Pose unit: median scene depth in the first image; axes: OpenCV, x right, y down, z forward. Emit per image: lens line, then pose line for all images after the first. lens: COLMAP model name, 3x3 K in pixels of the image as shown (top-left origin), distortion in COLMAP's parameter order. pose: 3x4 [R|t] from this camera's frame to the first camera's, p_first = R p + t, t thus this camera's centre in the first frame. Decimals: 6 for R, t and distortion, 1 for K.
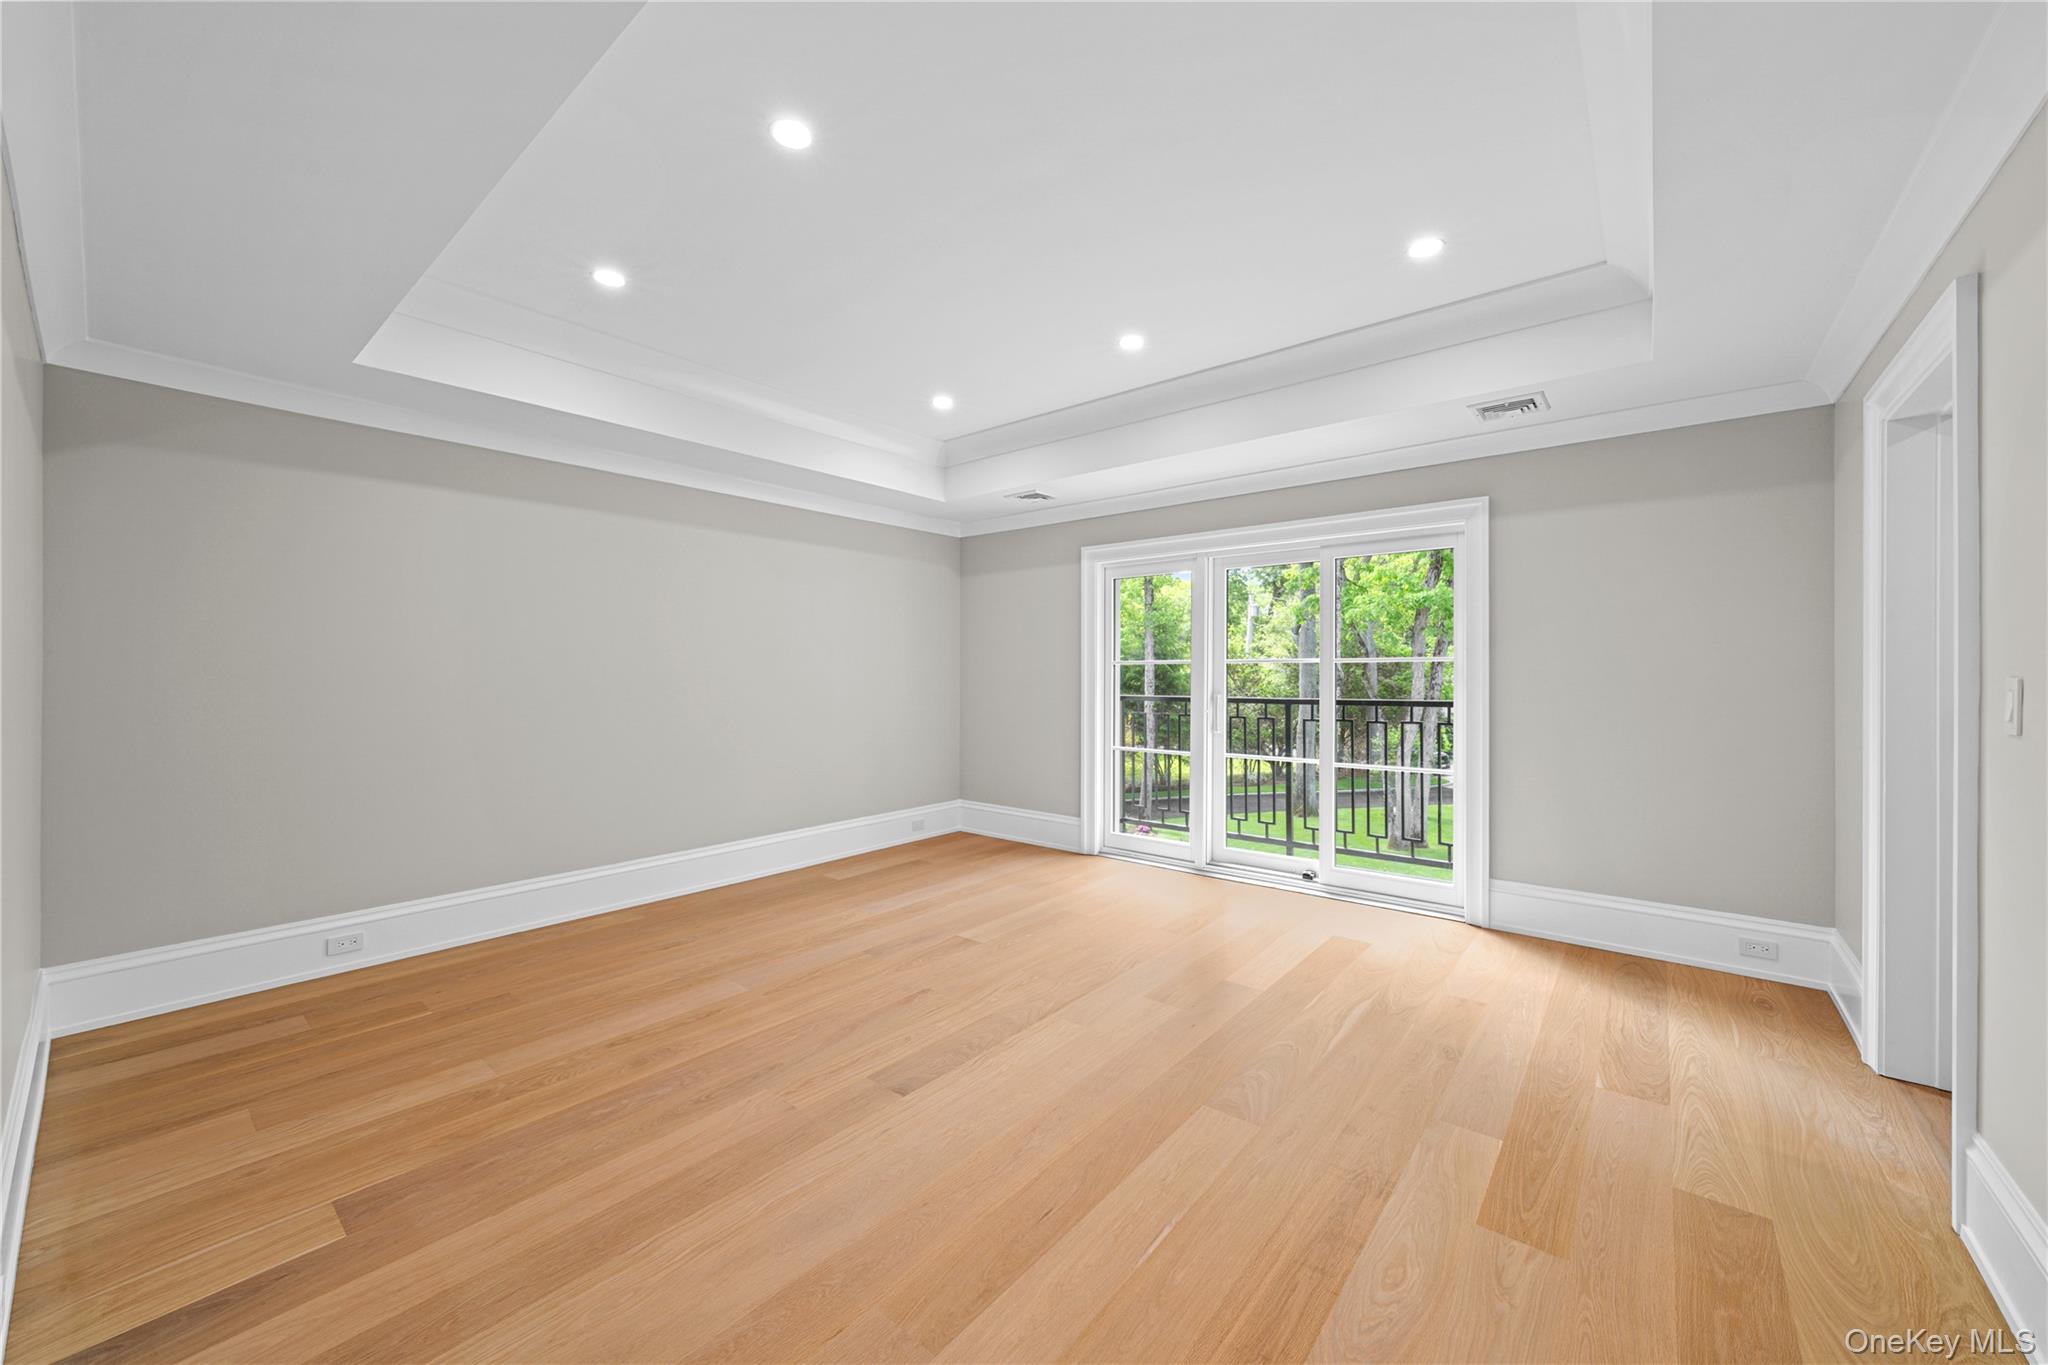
lens RADIAL K [[770.7, 0, 1025.6], [0, 770.7, 674.6], [0, 0, 1]] dist [0.000226, -0.000344]
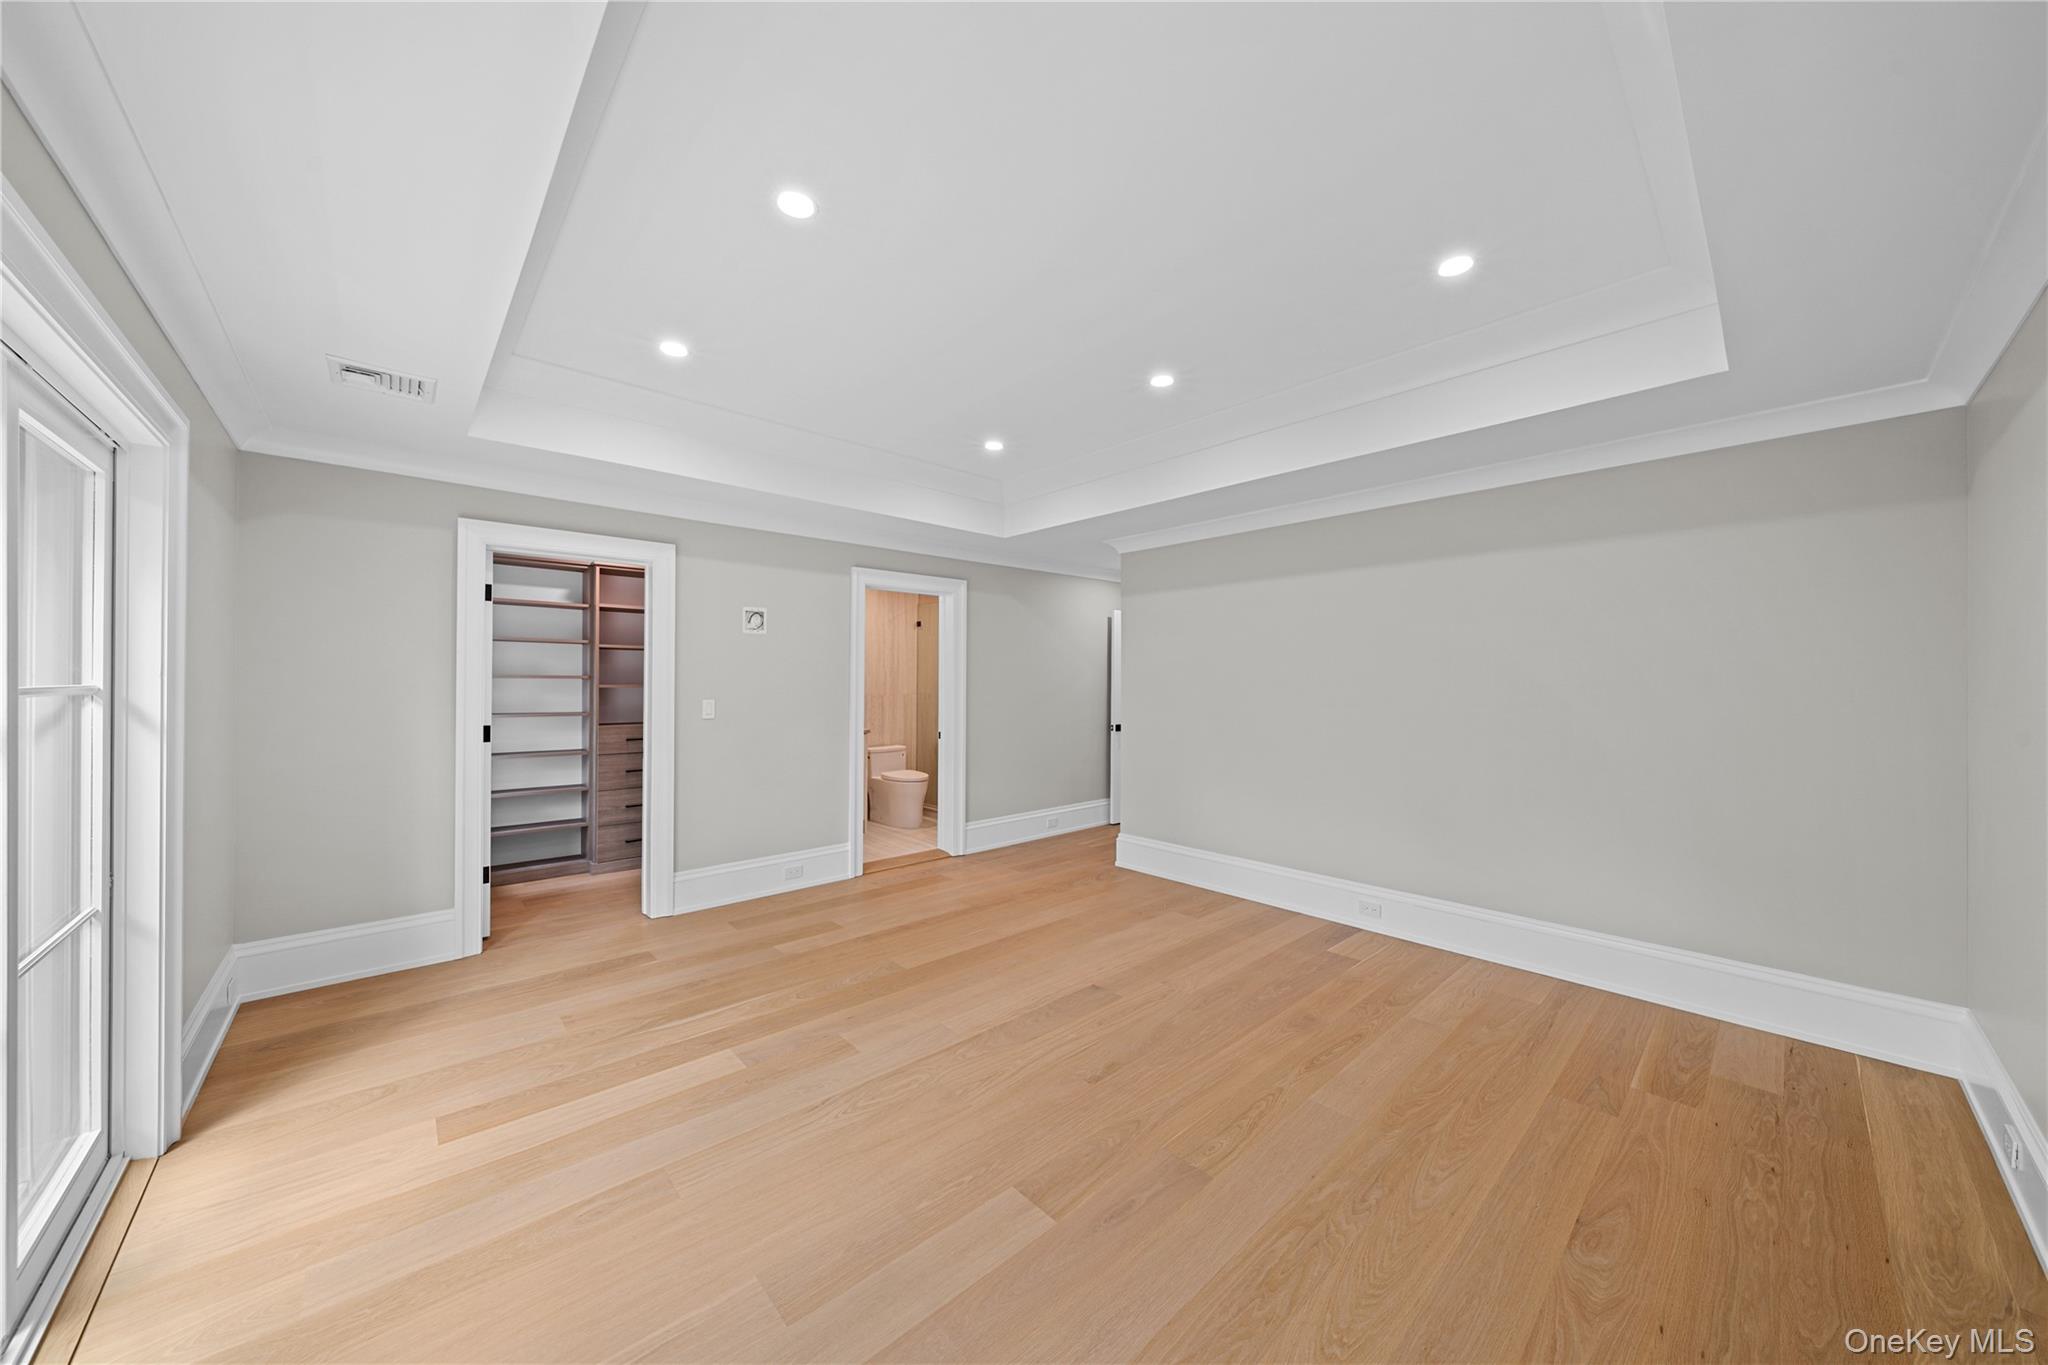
lens RADIAL K [[705.5, 0, 1030.7], [0, 705.5, 683.4], [0, 0, 1]] dist [-0.000845, 0.000368]
pose [[-0.991125, -0.004397, 0.132864, -0.190338], [-0.003915, 0.999985, 0.003889, -0.042676], [-0.132879, 0.003334, -0.991127, 2.092309]]
